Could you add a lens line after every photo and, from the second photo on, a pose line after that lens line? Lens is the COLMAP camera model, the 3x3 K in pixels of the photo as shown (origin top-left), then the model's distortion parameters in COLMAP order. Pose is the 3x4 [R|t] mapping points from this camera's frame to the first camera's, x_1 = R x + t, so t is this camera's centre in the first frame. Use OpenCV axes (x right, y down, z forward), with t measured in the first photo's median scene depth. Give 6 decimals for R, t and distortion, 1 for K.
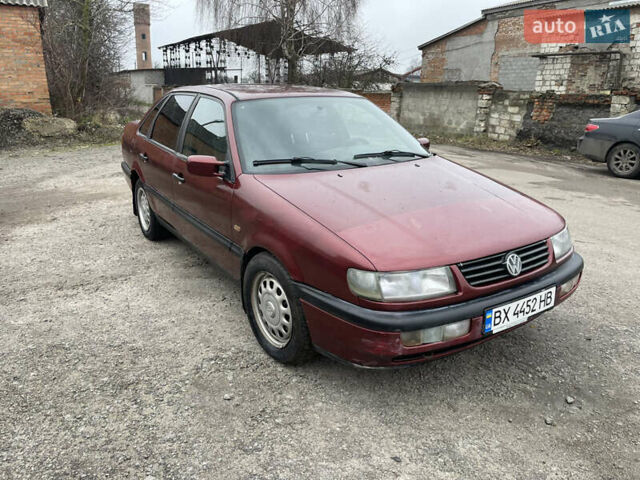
lens RADIAL K [[479.9, 0, 320.0], [0, 479.9, 240.0], [0, 0, 1]] dist [0.076322, -0.109083]
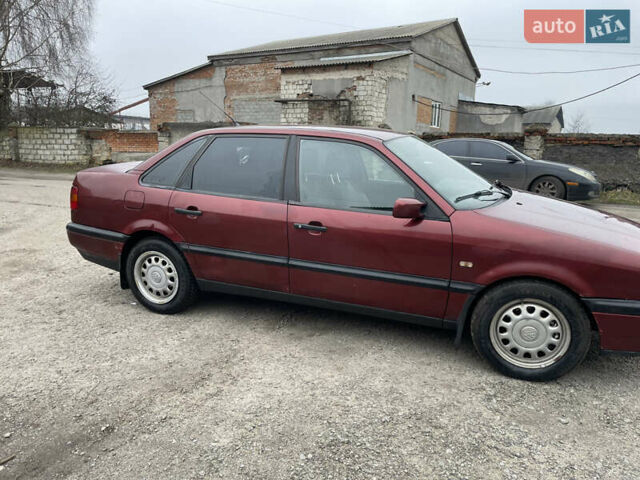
lens RADIAL K [[479.9, 0, 320.0], [0, 479.9, 240.0], [0, 0, 1]] dist [0.076322, -0.109083]
pose [[0.831090, -0.124425, 0.542041, -0.129388], [0.165248, 0.985881, -0.027061, -0.013136], [-0.531021, 0.112061, 0.839916, 0.040775]]
